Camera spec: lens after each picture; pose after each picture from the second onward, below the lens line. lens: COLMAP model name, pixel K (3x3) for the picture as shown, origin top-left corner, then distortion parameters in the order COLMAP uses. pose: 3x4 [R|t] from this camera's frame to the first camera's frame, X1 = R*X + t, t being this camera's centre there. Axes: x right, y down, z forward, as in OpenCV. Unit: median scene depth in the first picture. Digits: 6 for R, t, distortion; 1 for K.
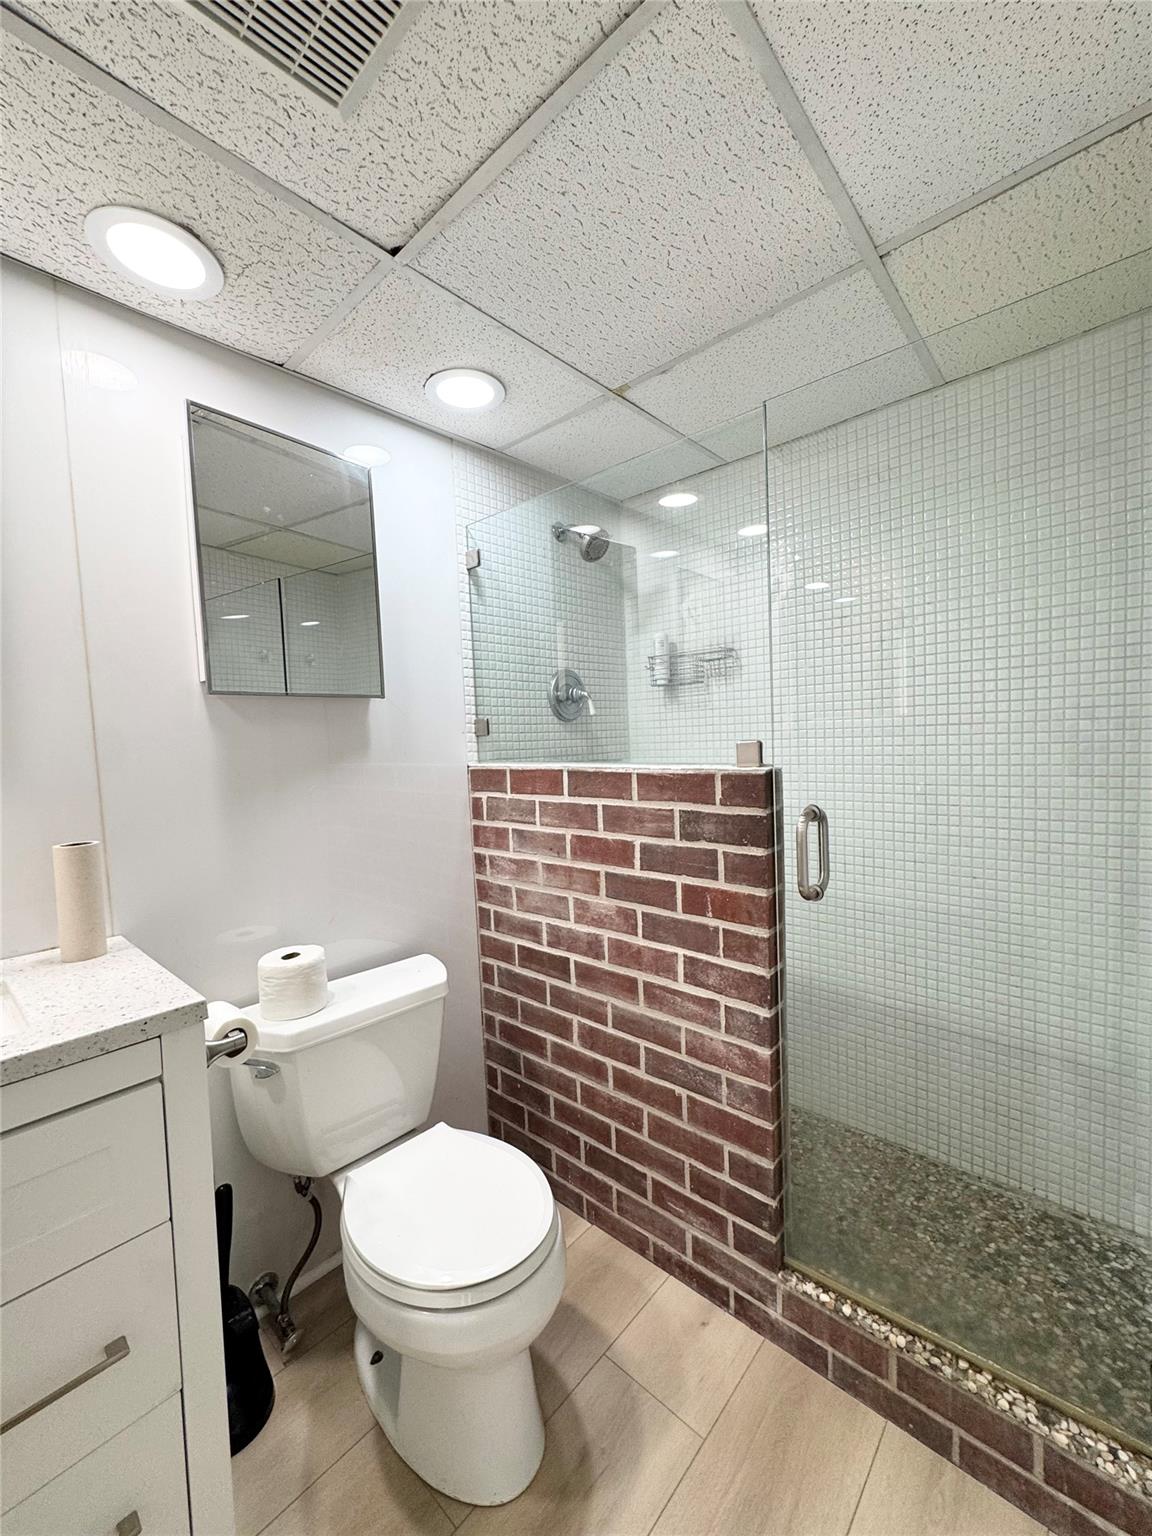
lens RADIAL K [[616.9, 0, 575.9], [0, 616.9, 768.4], [0, 0, 1]] dist [-0.002462, 0.000170]
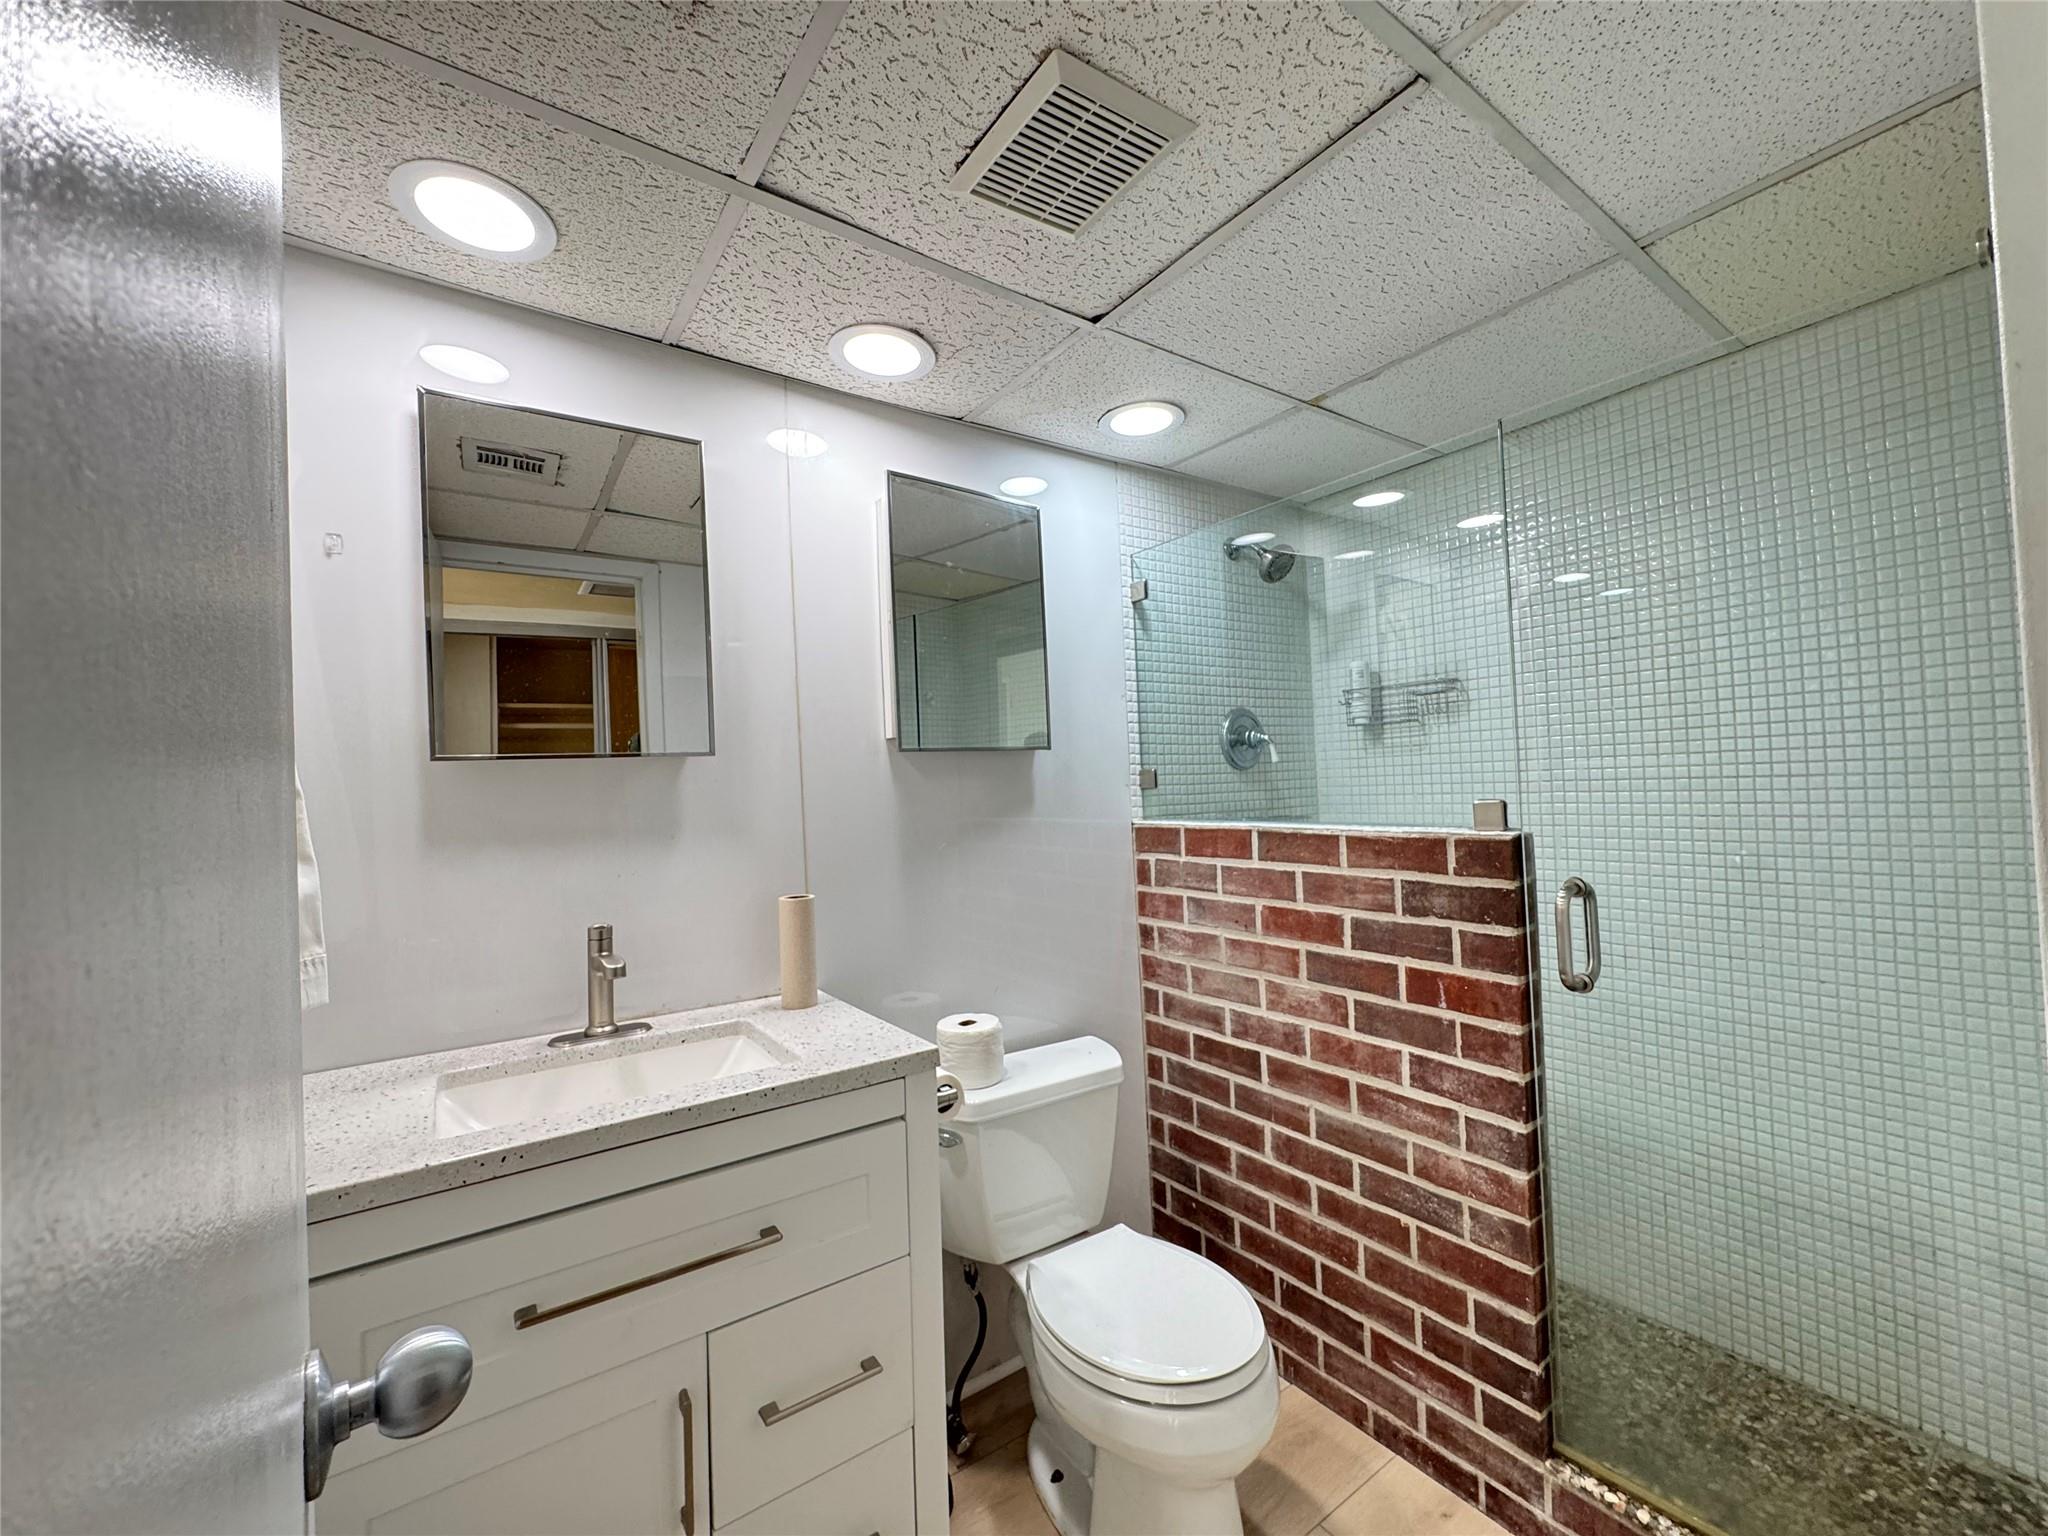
lens RADIAL K [[822.5, 0, 1023.9], [0, 822.5, 766.9], [0, 0, 1]] dist [-0.002462, 0.000170]
pose [[0.975384, -0.004315, -0.220471, -0.082784], [-0.009742, 0.997989, -0.062634, -0.011278], [0.220298, 0.063240, 0.973380, -0.215751]]
